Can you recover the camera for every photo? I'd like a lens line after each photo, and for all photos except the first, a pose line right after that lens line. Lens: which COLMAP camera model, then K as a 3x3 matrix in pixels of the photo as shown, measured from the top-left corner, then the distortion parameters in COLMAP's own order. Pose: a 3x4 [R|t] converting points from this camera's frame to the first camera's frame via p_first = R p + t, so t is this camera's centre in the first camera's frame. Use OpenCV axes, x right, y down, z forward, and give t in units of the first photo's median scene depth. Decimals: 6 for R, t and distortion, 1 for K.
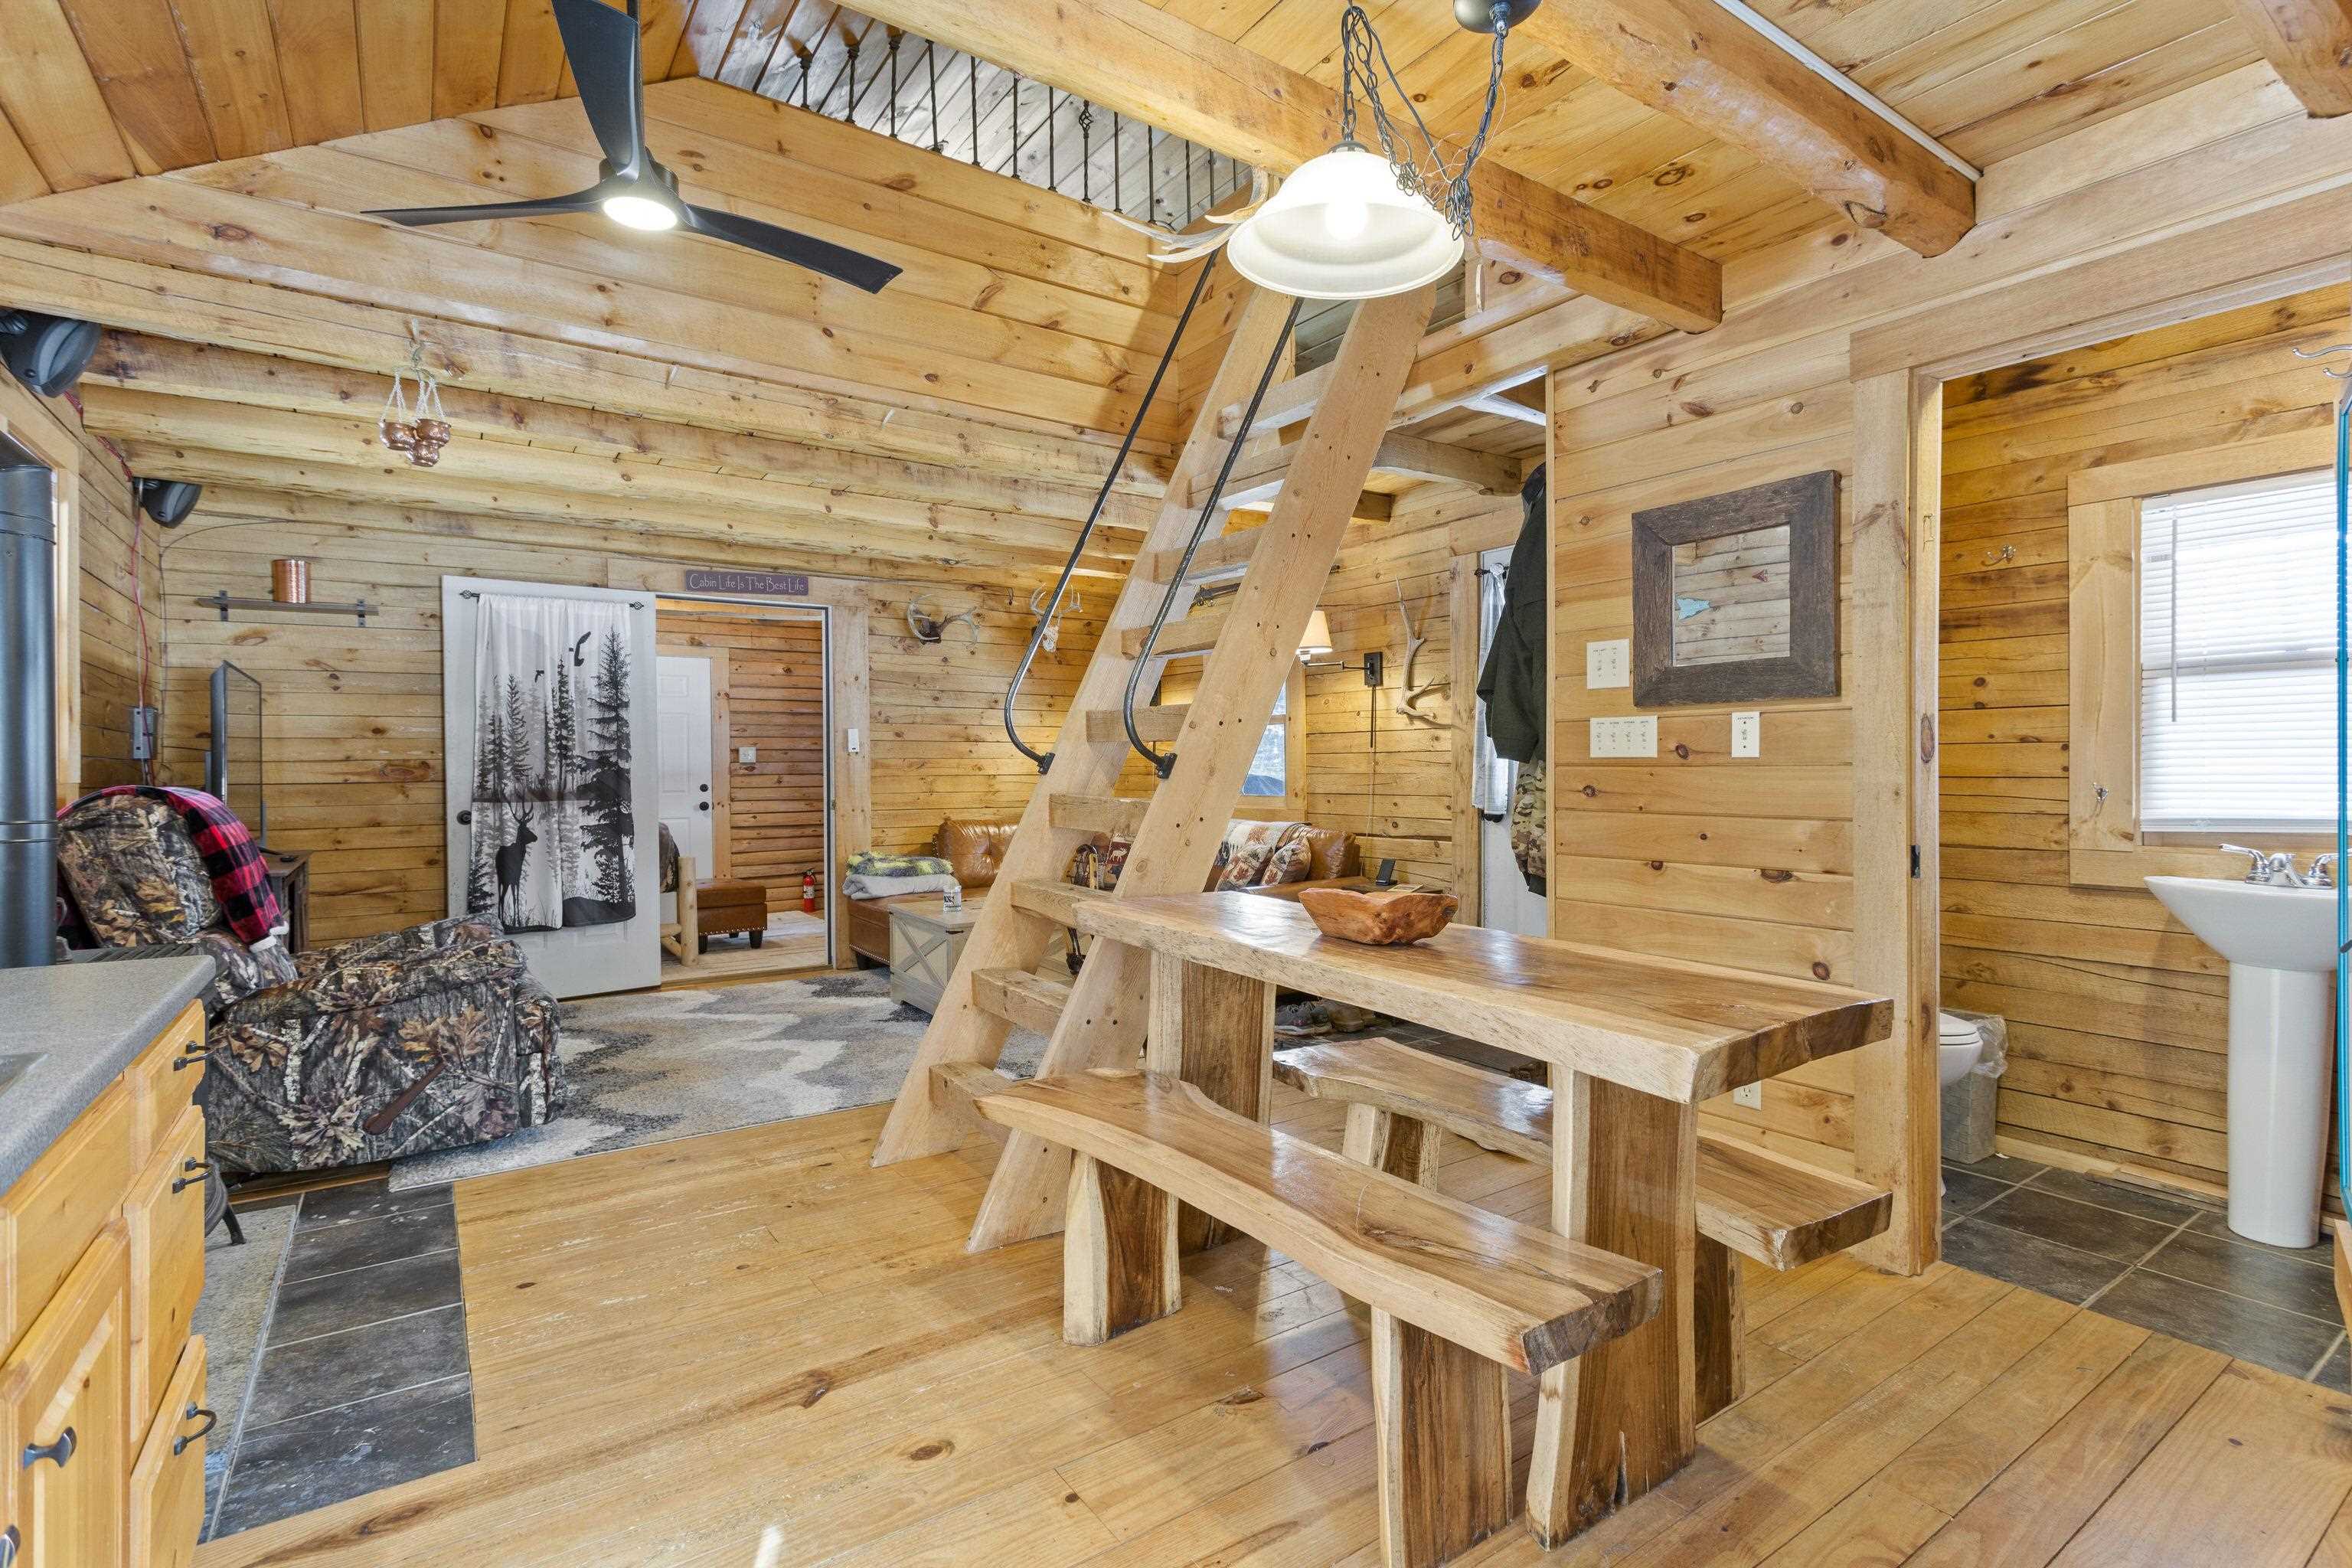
lens RADIAL K [[1131.3, 0, 1198.0], [0, 1131.3, 780.0], [0, 0, 1]] dist [-0.001552, 0.003017]
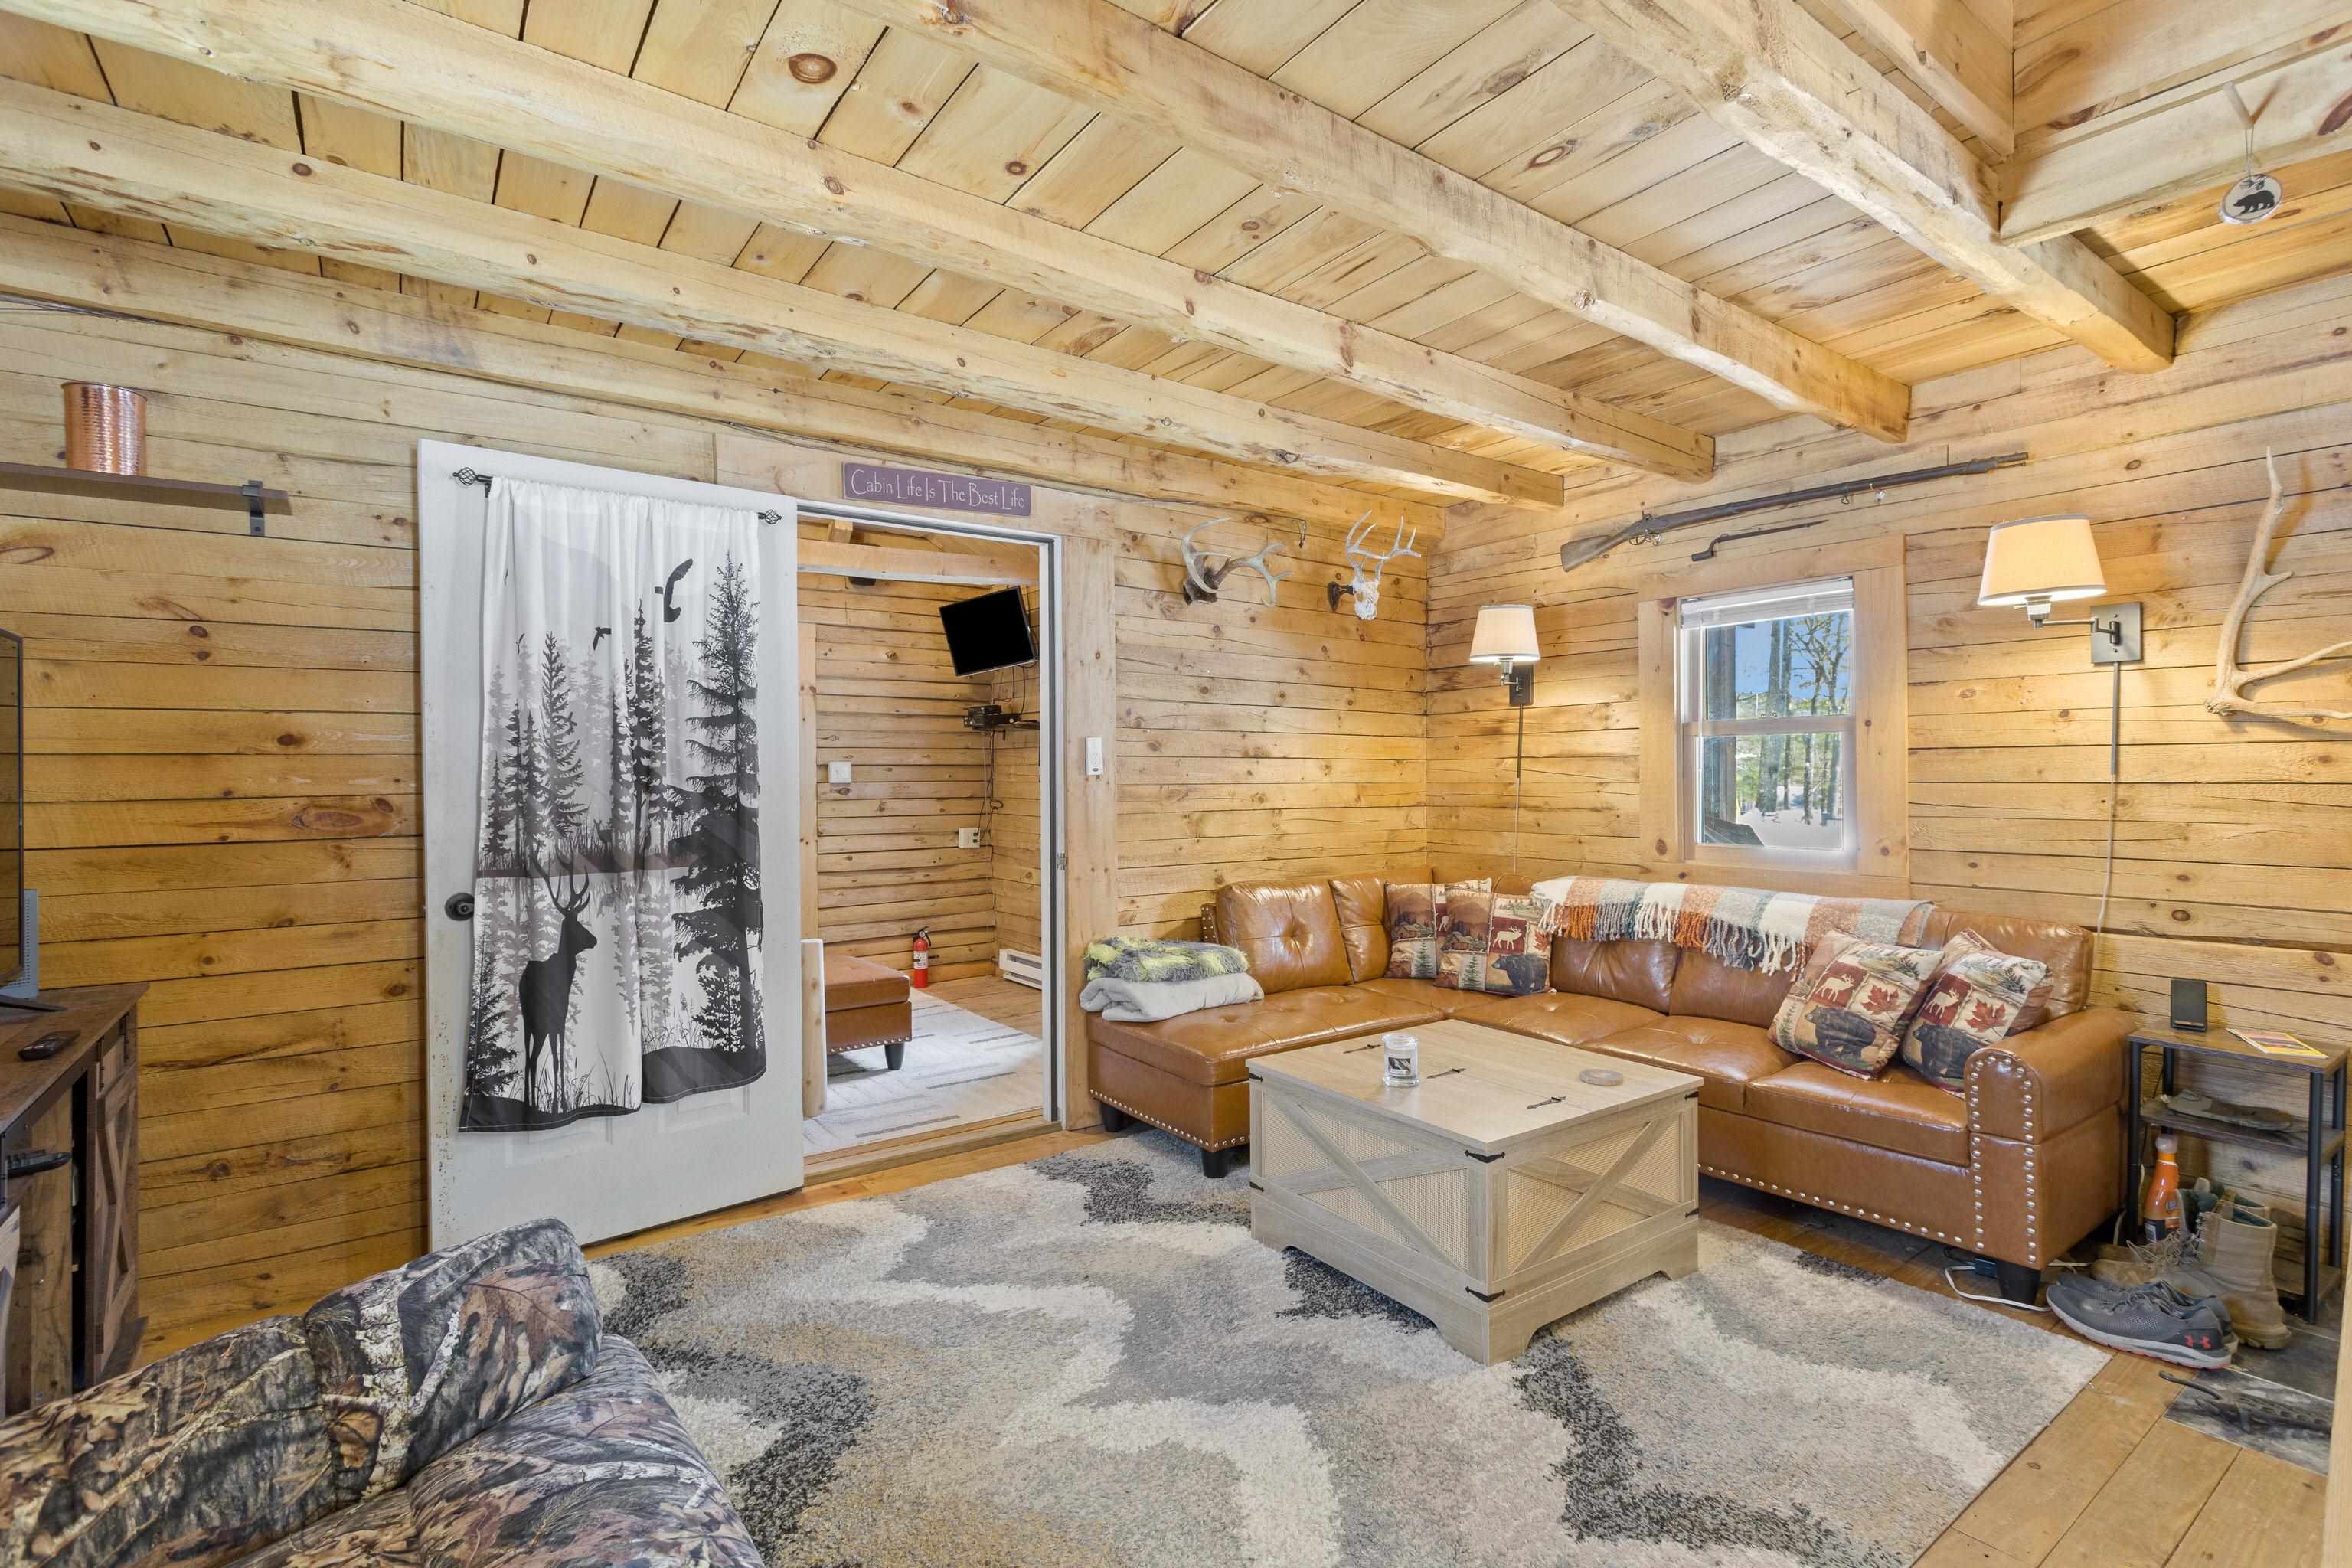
lens RADIAL K [[1108.5, 0, 1189.7], [0, 1108.5, 783.6], [0, 0, 1]] dist [-0.001958, 0.001582]
pose [[0.999661, 0.001632, 0.025997, -0.324154], [-0.001553, 0.999994, -0.003064, -0.022242], [-0.026002, 0.003022, 0.999657, 0.478580]]
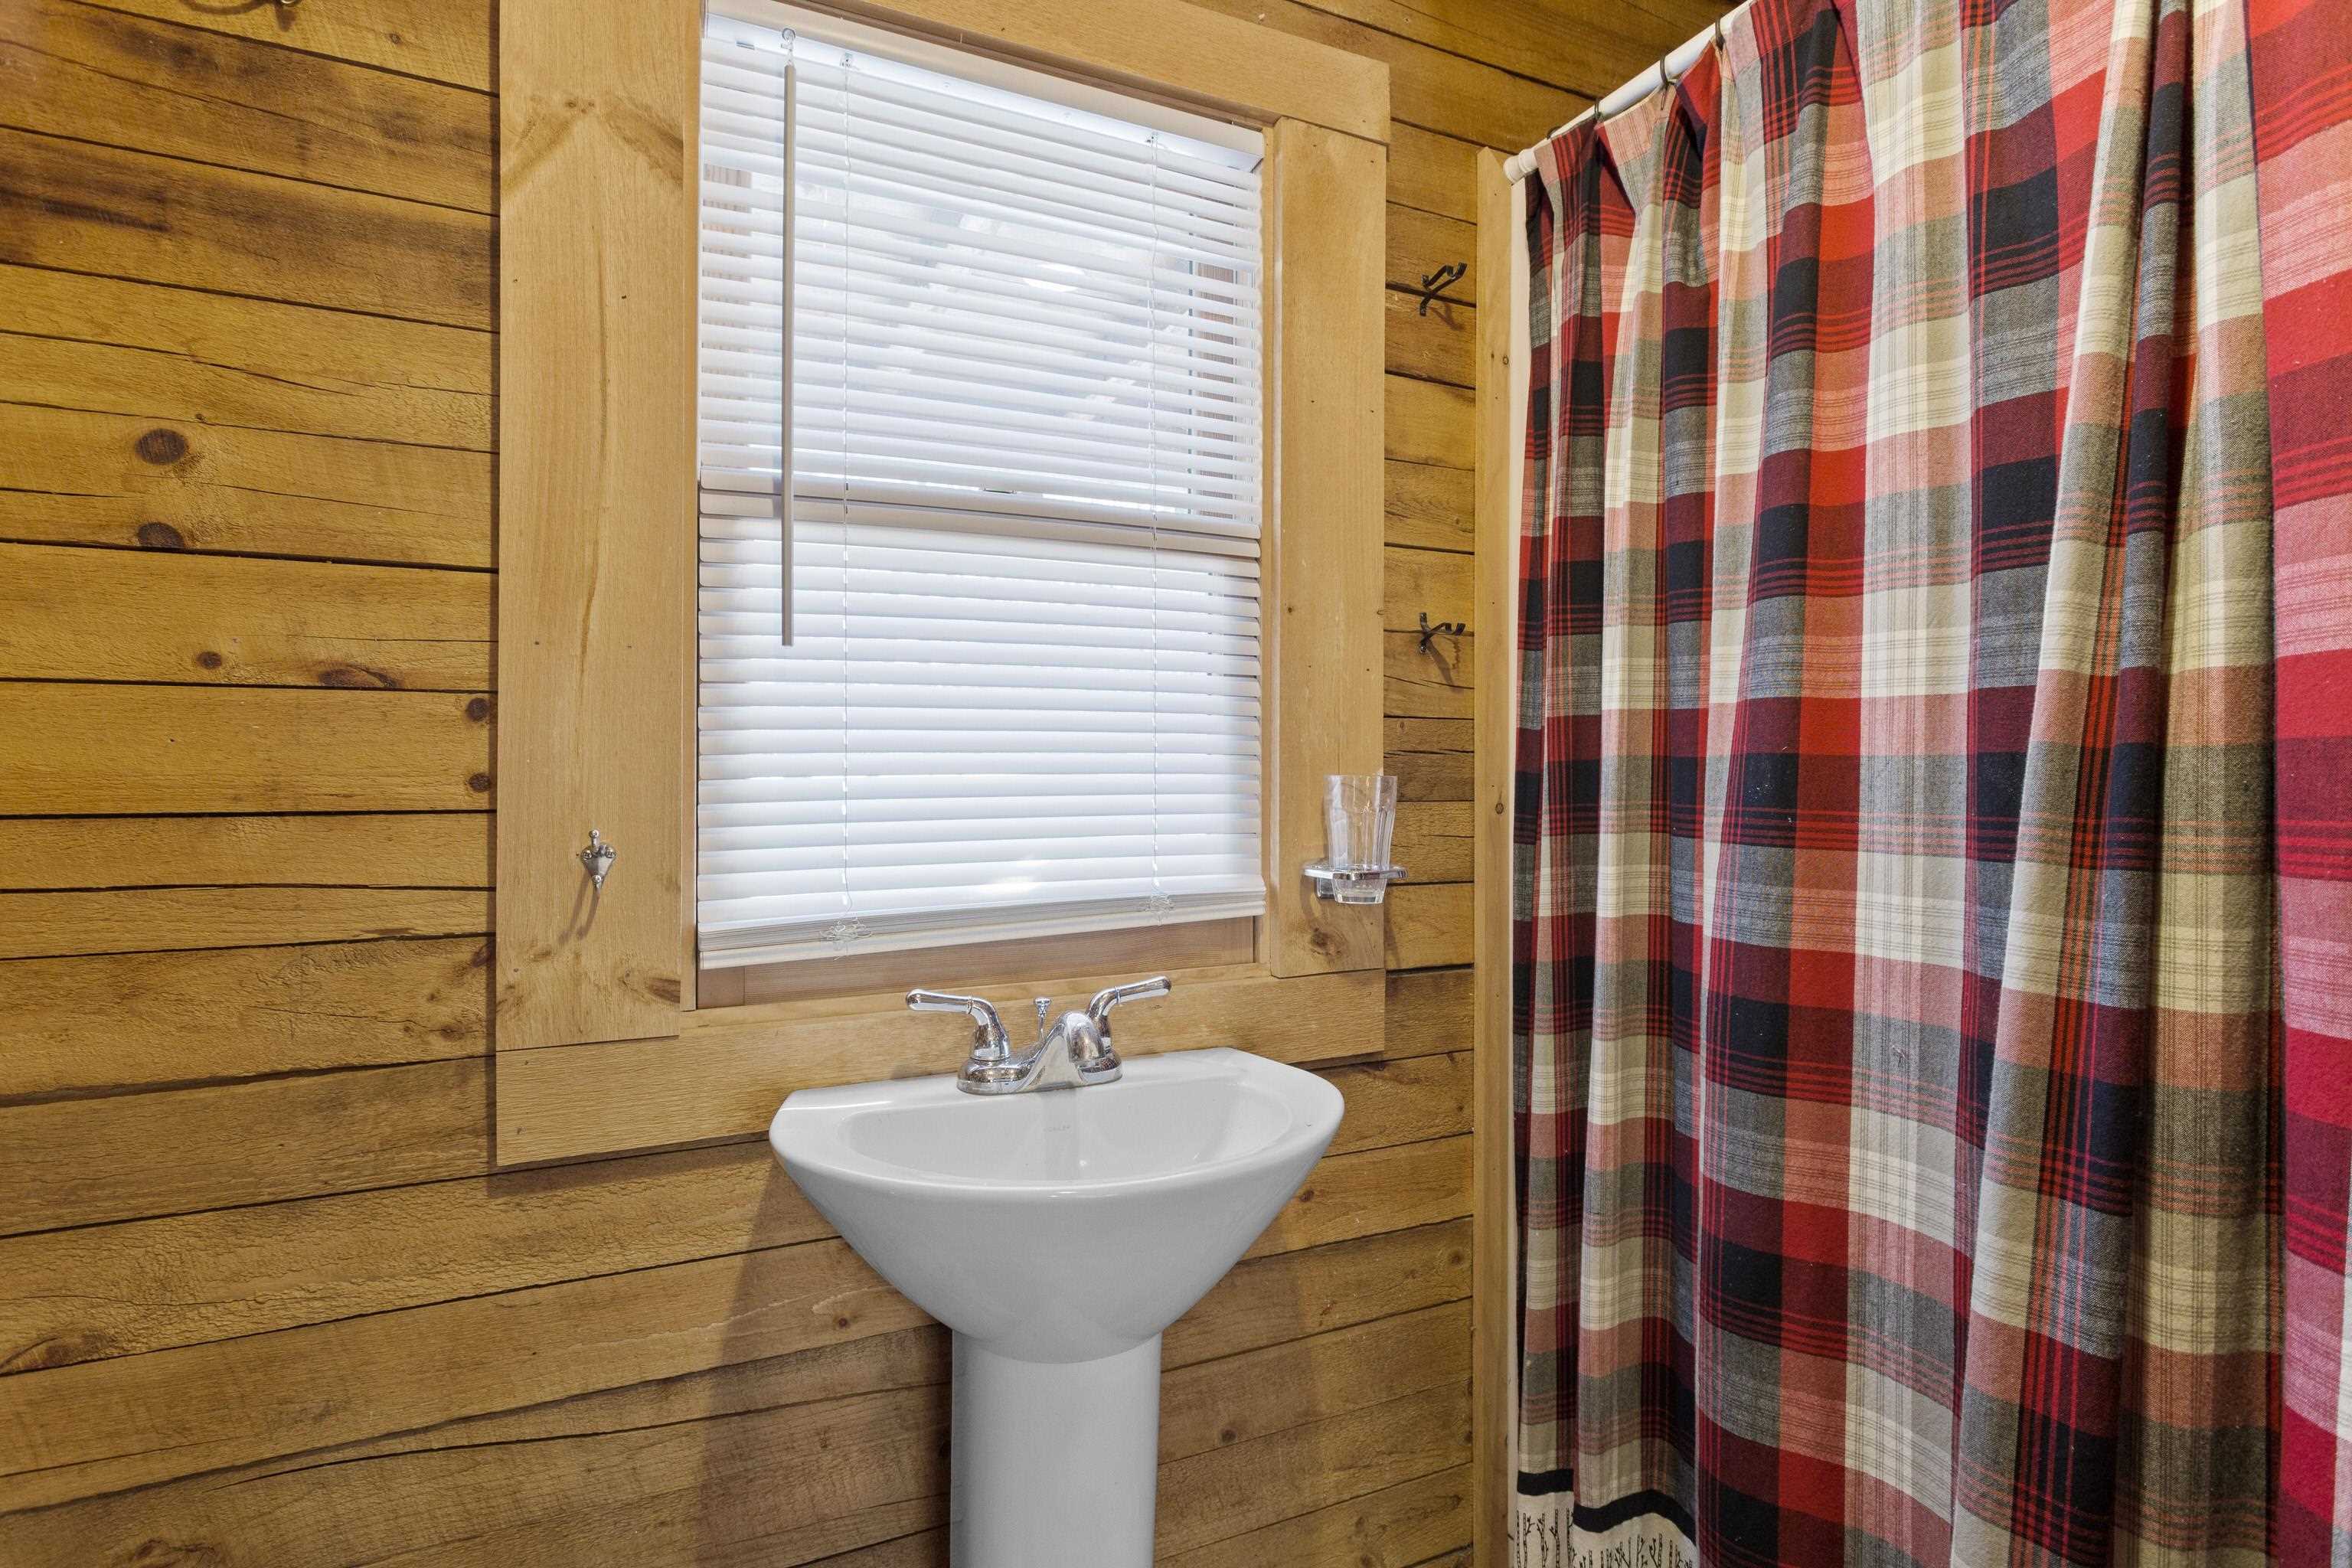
lens RADIAL K [[1131.3, 0, 1162.9], [0, 1131.3, 753.8], [0, 0, 1]] dist [-0.001552, 0.003017]
pose [[0.181253, 0.015813, 0.983309, 0.301301], [0.008112, 0.999813, -0.017573, -0.006360], [-0.983403, 0.011161, 0.181090, 0.458209]]
